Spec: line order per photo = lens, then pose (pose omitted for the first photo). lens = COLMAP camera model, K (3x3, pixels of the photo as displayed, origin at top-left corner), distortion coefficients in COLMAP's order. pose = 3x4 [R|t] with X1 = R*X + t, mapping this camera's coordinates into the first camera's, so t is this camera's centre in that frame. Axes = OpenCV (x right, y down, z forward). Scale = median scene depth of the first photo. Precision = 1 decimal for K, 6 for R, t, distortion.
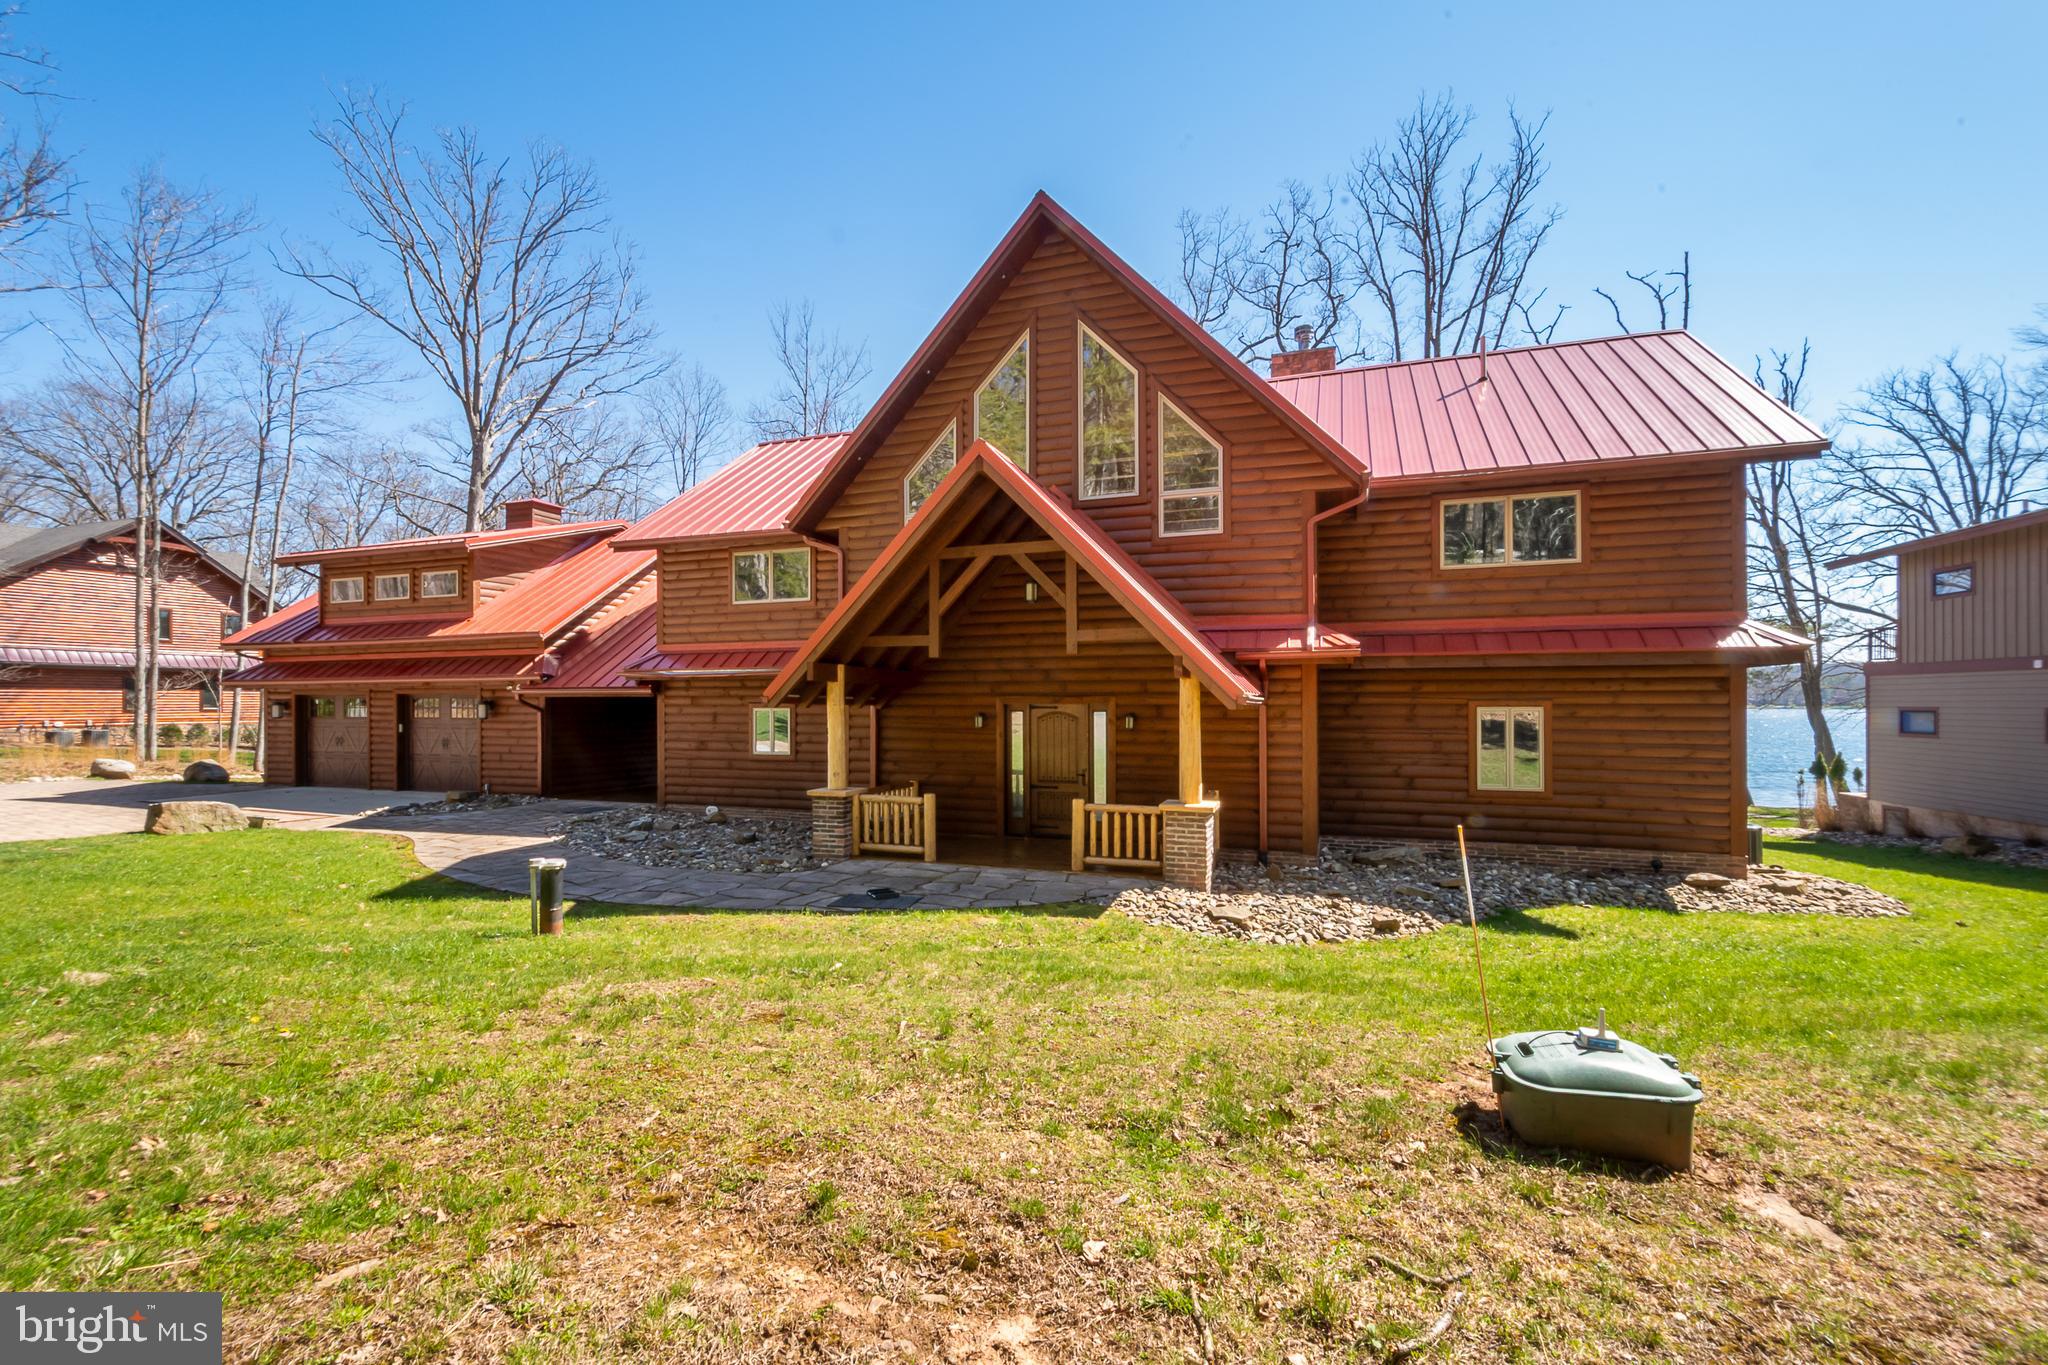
lens RADIAL K [[887.7, 0, 1027.9], [0, 887.7, 692.4], [0, 0, 1]] dist [-0.011412, 0.002246]
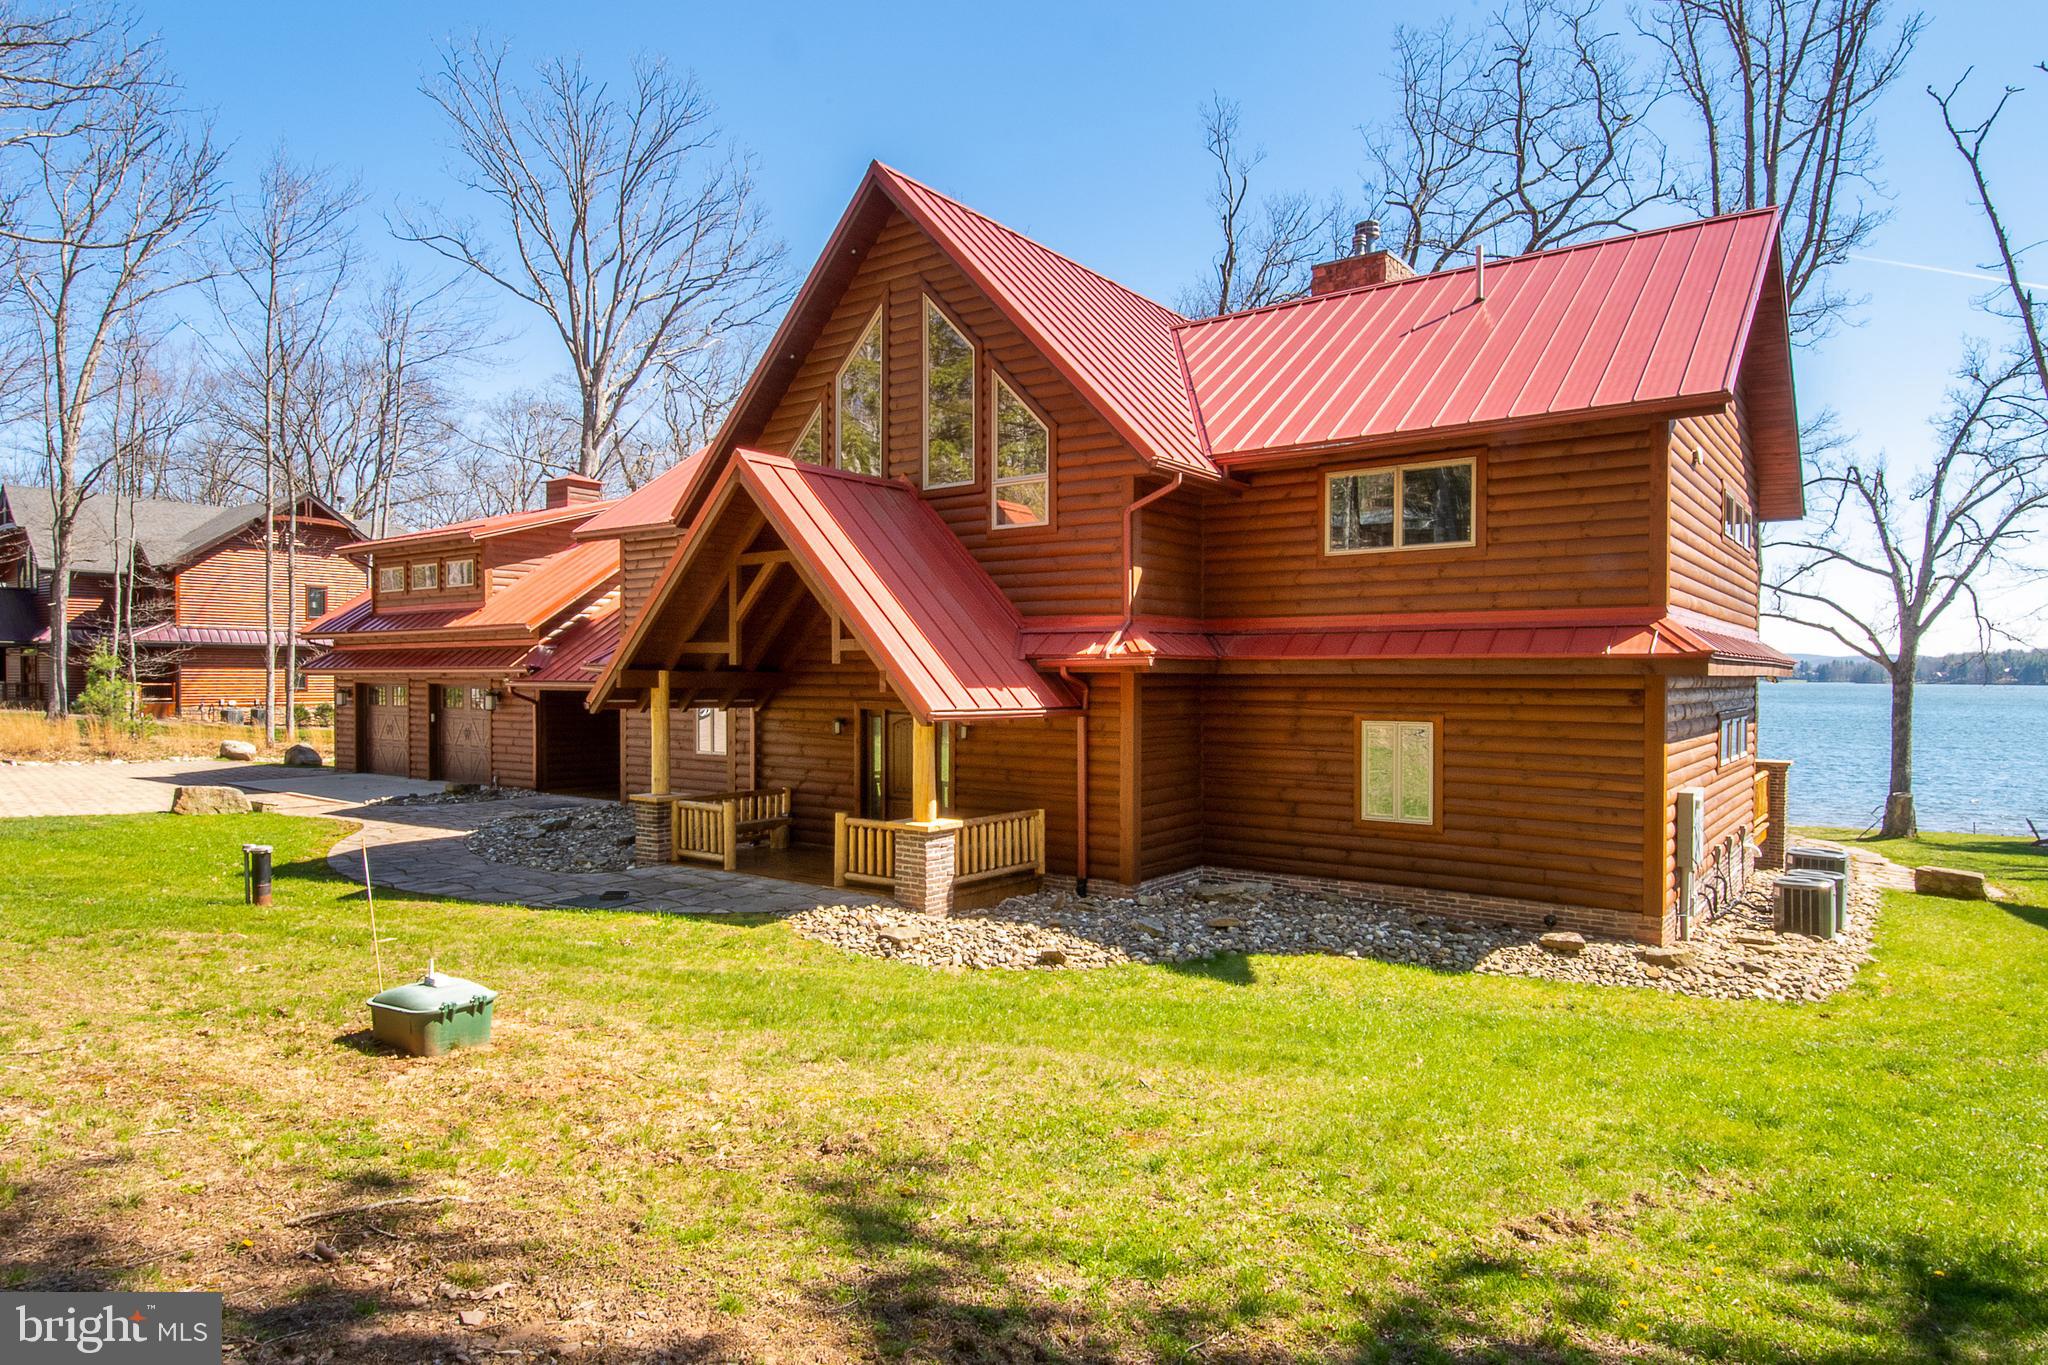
lens RADIAL K [[1192.2, 0, 1026.4], [0, 1192.2, 680.2], [0, 0, 1]] dist [-0.012357, -0.006879]
pose [[0.959571, 0.005627, -0.281411, 0.504503], [-0.001750, 0.999900, 0.014027, -0.035818], [0.281462, -0.012968, 0.959485, -0.159434]]
